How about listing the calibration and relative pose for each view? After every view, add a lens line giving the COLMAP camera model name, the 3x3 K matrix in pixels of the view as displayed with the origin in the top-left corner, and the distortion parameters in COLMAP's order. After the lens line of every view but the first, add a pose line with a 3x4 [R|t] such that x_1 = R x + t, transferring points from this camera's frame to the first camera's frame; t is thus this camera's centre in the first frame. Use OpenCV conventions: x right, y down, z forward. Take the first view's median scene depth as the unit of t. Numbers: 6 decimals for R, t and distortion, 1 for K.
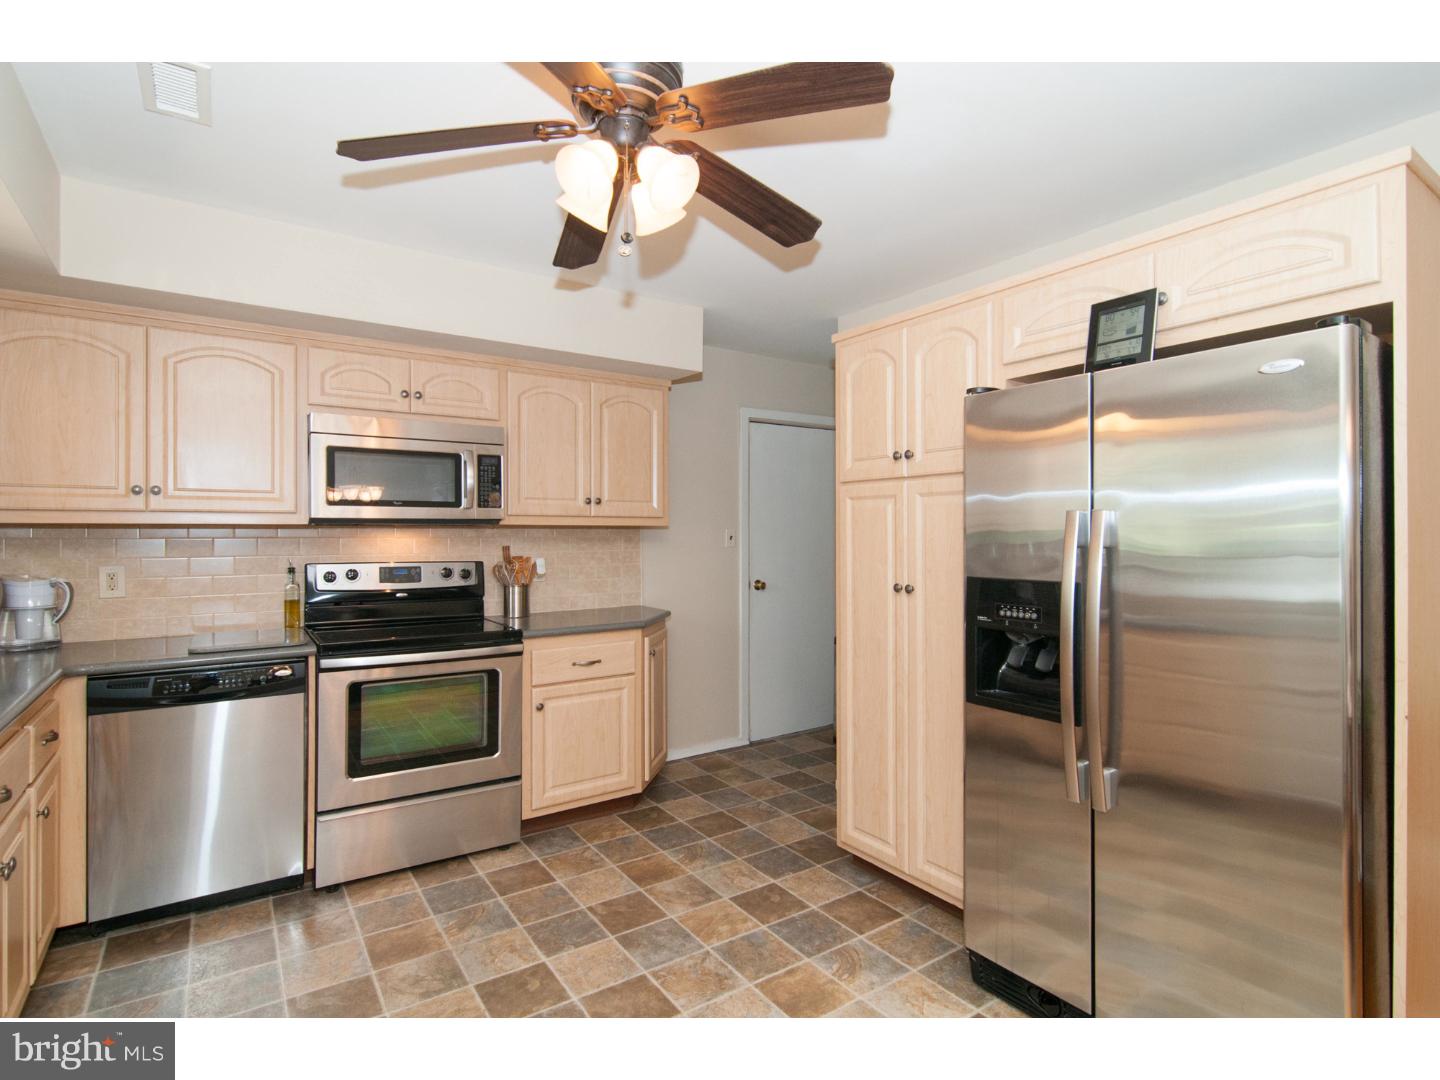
lens RADIAL K [[731.6, 0, 720.0], [0, 731.6, 519.1], [0, 0, 1]] dist [-0.002726, -0.000609]
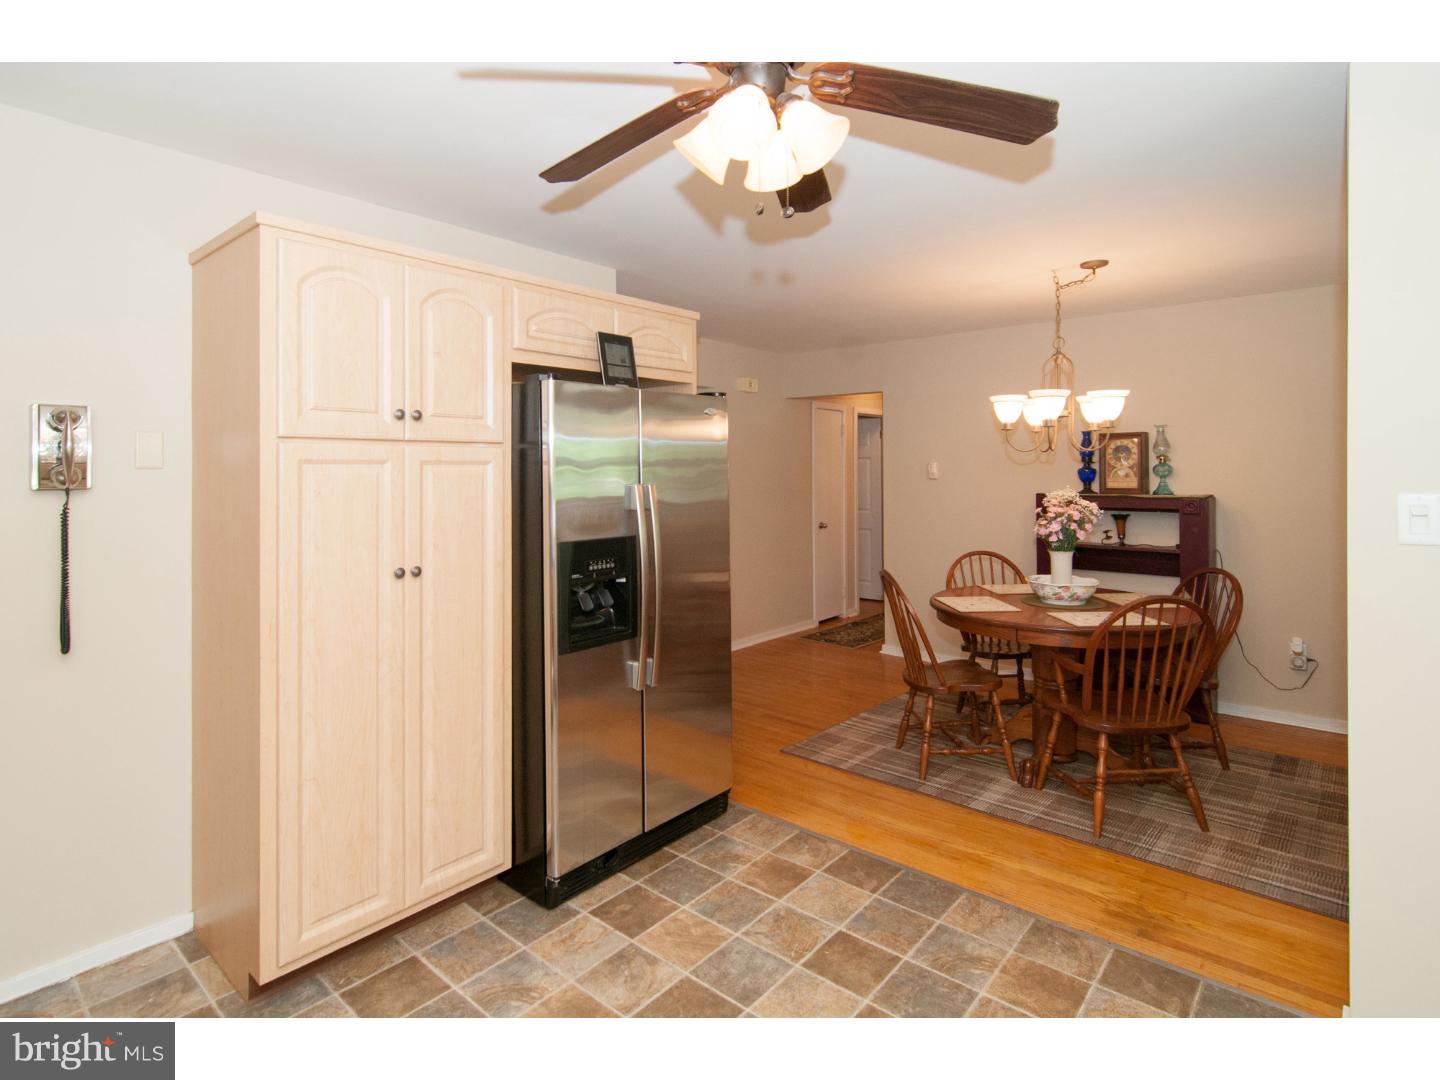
lens RADIAL K [[692.8, 0, 718.8], [0, 692.8, 486.6], [0, 0, 1]] dist [-0.003177, -0.000553]
pose [[-0.251325, -0.004126, 0.967894, -0.631508], [-0.005892, 0.999979, 0.002733, -0.008503], [-0.967885, -0.005016, -0.251344, 0.884304]]
